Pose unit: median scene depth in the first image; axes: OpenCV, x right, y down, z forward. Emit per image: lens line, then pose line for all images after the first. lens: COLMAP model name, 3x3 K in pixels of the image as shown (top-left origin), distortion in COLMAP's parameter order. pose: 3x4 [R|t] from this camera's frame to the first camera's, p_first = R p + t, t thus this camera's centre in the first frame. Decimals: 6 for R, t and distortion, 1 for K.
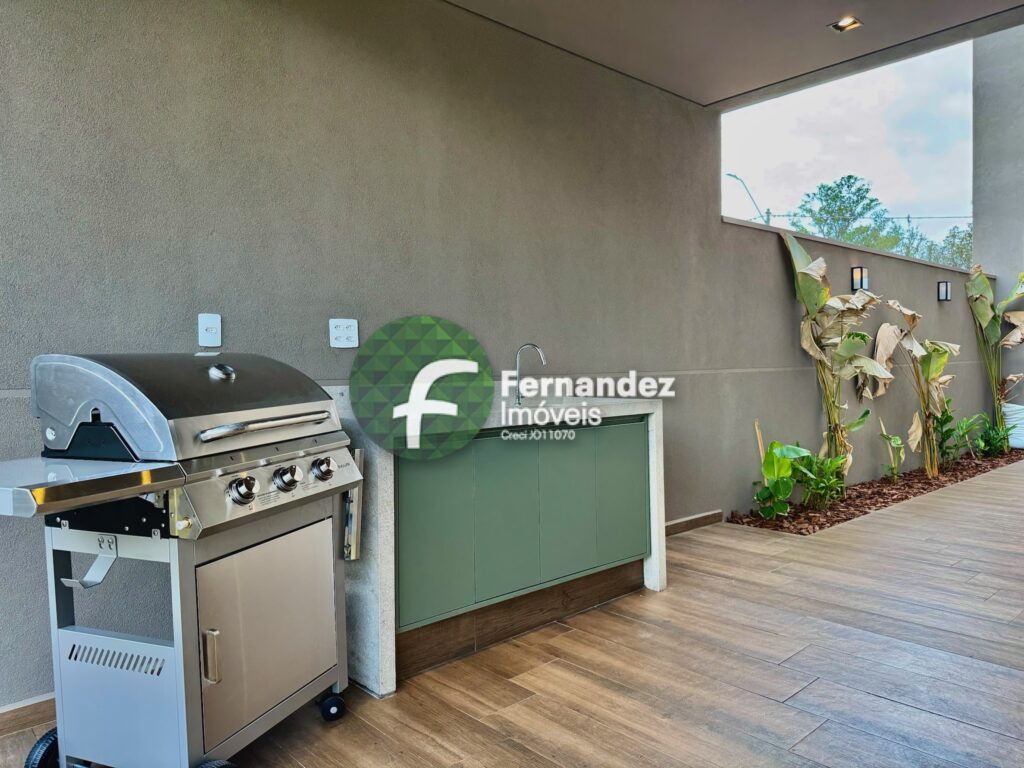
lens RADIAL K [[720.1, 0, 512.0], [0, 720.1, 384.0], [0, 0, 1]] dist [0.031450, -0.003073]
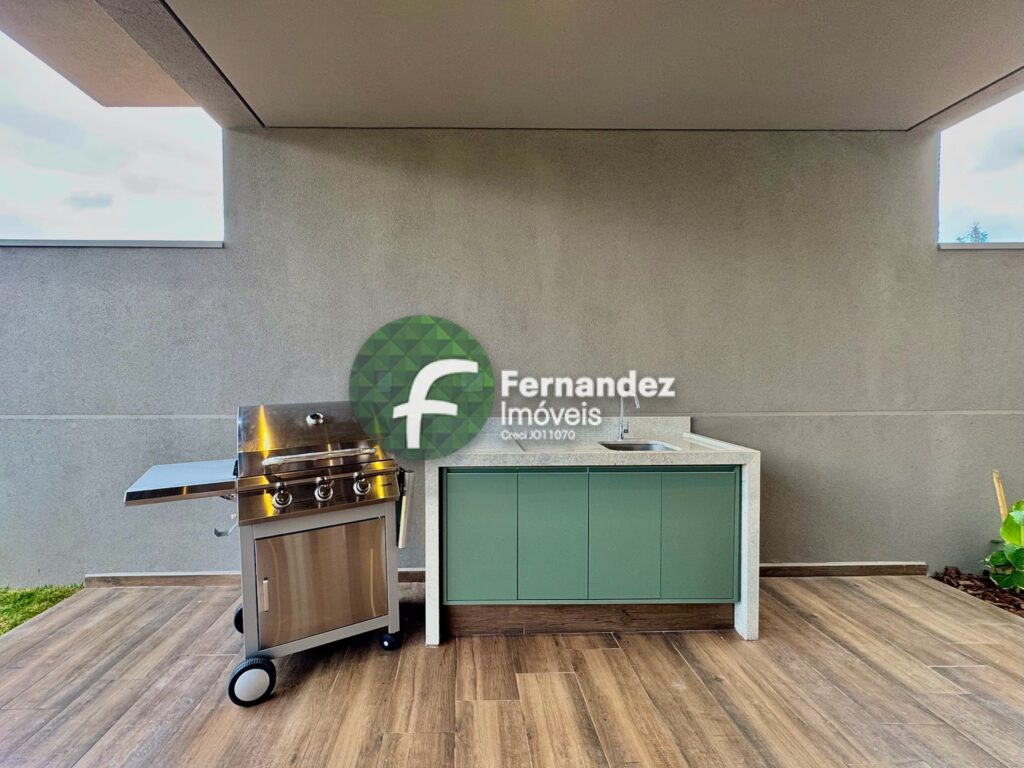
lens RADIAL K [[425.8, 0, 466.5], [0, 425.8, 381.9], [0, 0, 1]] dist [-0.000447, -0.000249]
pose [[0.749812, 0.030460, -0.660949, 0.289865], [-0.026519, 0.999521, 0.015978, -0.071852], [0.661119, 0.005547, 0.750261, 0.290520]]
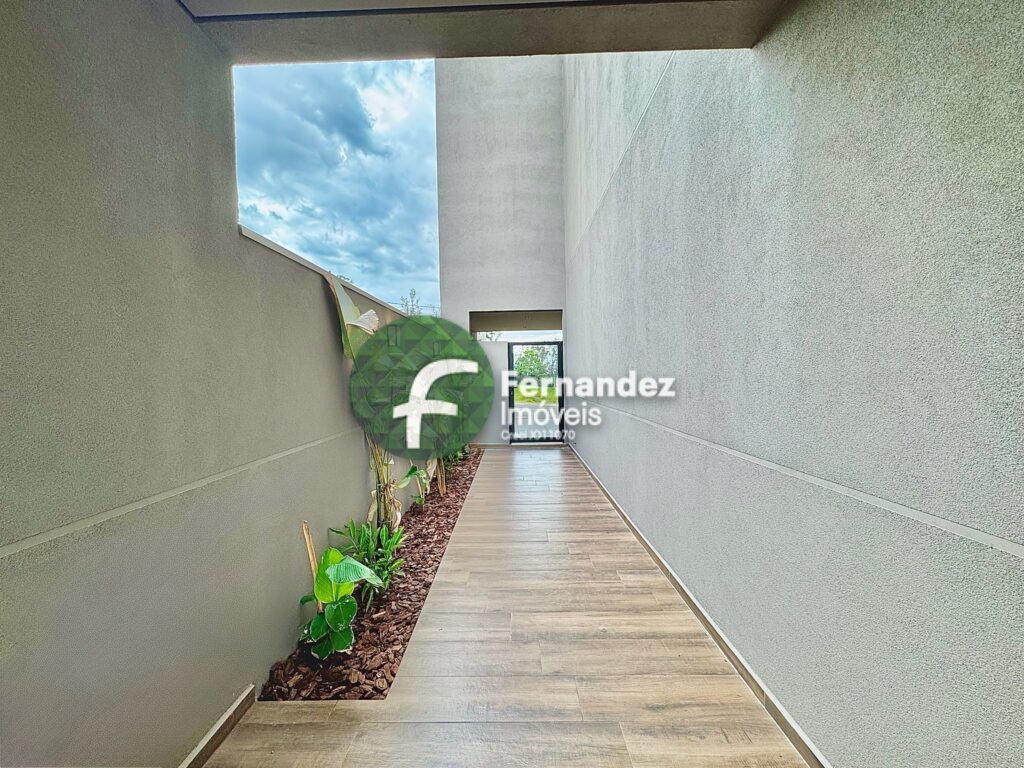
lens RADIAL K [[412.2, 0, 512.0], [0, 412.2, 384.0], [0, 0, 1]] dist [0.000106, -0.000081]
pose [[0.675219, -0.017919, 0.737400, 0.259108], [0.031877, 0.999480, -0.004902, -0.118210], [-0.736928, 0.026816, 0.675439, 0.828517]]
